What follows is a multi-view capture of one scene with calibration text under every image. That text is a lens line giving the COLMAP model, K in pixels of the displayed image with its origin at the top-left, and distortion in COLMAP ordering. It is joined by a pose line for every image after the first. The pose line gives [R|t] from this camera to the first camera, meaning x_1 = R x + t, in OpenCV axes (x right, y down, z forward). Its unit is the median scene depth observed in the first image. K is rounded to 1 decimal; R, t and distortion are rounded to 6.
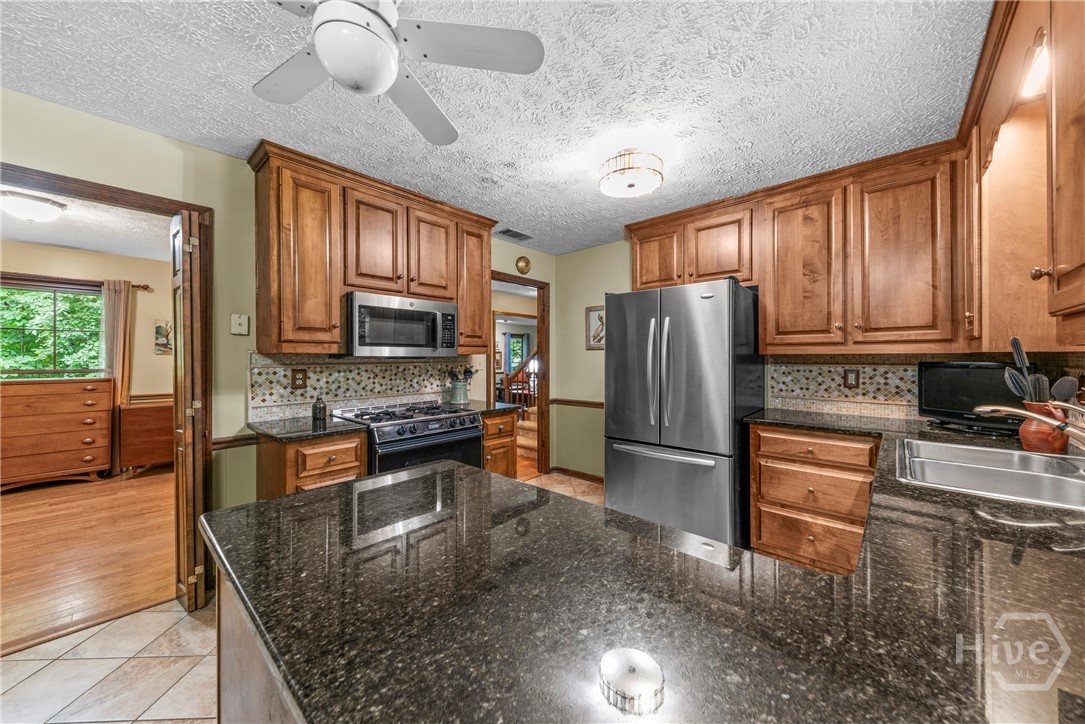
lens RADIAL K [[382.8, 0, 542.5], [0, 382.8, 362.0], [0, 0, 1]] dist [-0.000202, -0.000008]
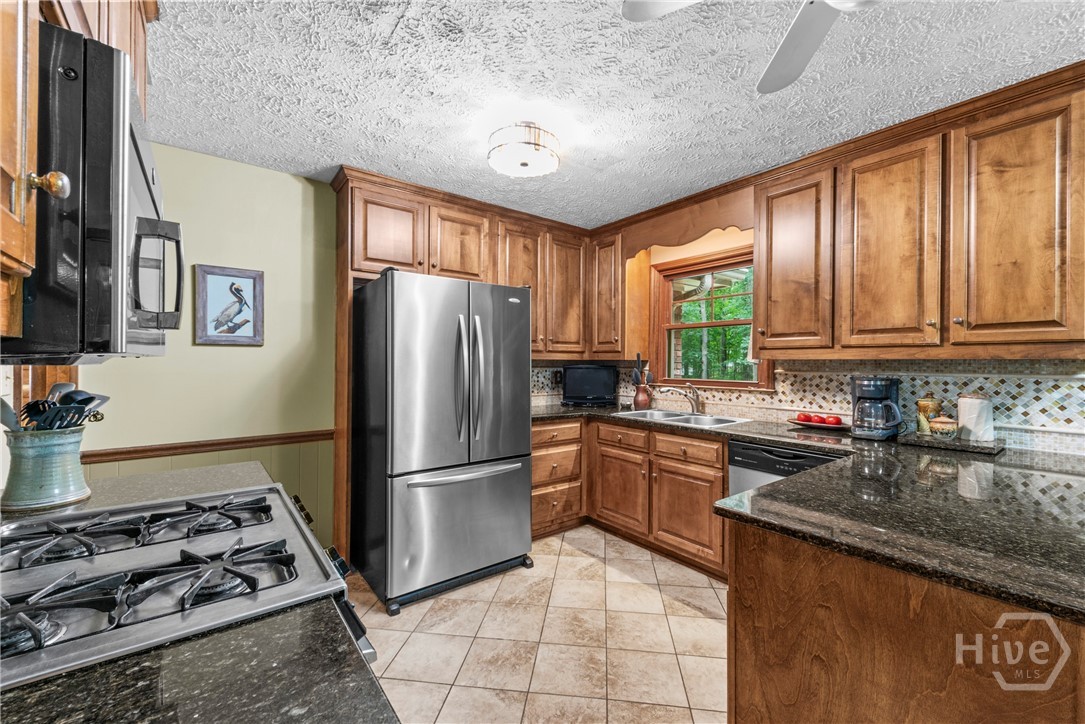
lens RADIAL K [[436.8, 0, 542.5], [0, 436.8, 362.0], [0, 0, 1]] dist [0.000224, 0.000059]
pose [[0.167412, 0.002928, 0.985883, -0.676819], [0.004214, 0.999984, -0.003685, -0.006472], [-0.985878, 0.004771, 0.167397, 0.727728]]
